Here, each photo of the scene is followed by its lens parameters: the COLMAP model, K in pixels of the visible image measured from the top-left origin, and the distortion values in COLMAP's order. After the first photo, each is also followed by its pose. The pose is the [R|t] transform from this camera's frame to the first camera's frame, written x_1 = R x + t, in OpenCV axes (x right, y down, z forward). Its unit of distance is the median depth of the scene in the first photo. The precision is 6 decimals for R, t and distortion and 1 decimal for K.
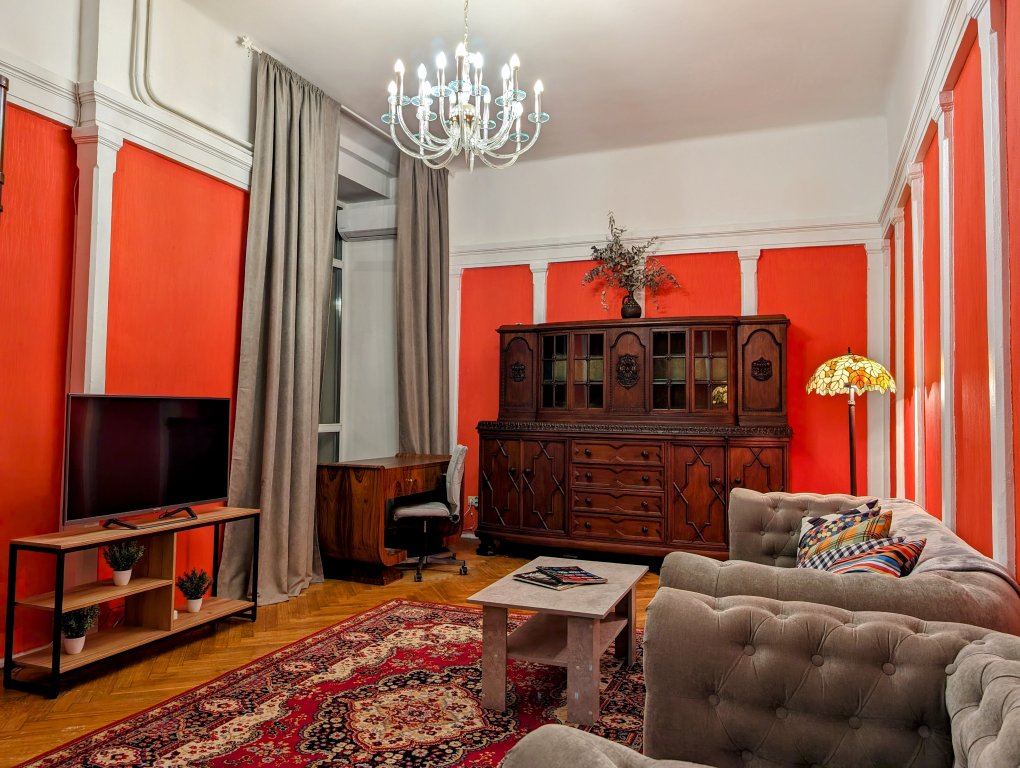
lens RADIAL K [[731.8, 0, 508.7], [0, 731.8, 376.1], [0, 0, 1]] dist [0.045086, -0.061748]
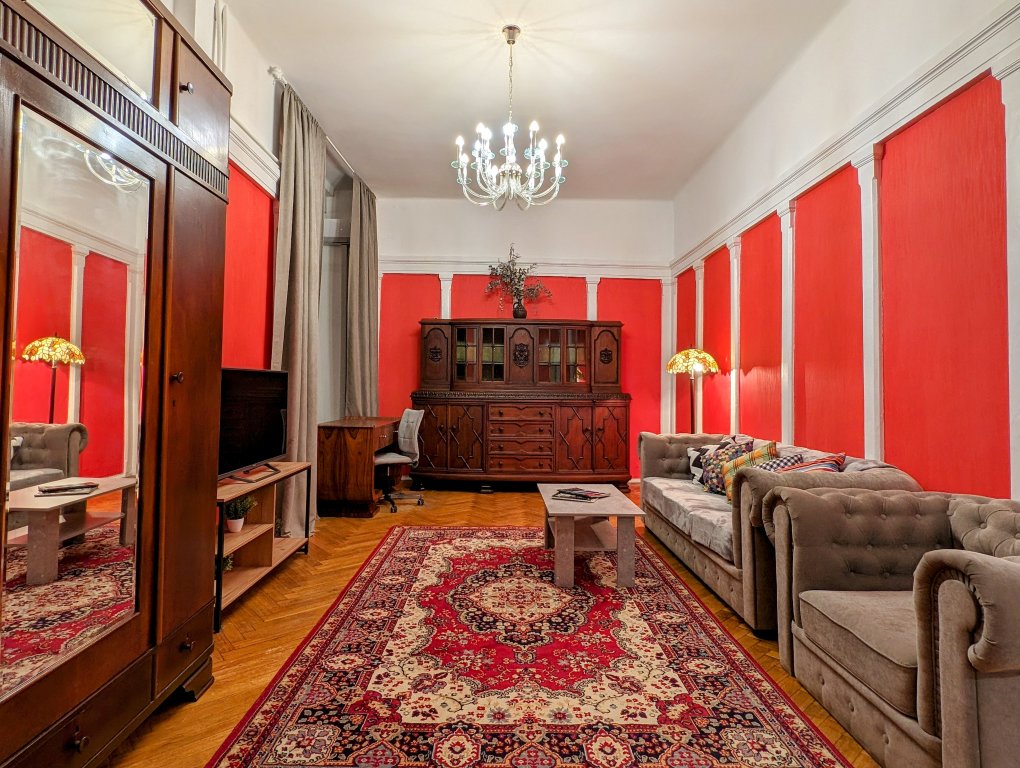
lens RADIAL K [[542.4, 0, 506.5], [0, 542.4, 368.1], [0, 0, 1]] dist [0.009419, -0.002240]
pose [[0.924389, 0.012460, 0.381249, -0.295531], [-0.019605, 0.999697, 0.014862, 0.003090], [-0.380948, -0.021213, 0.924353, 0.031703]]
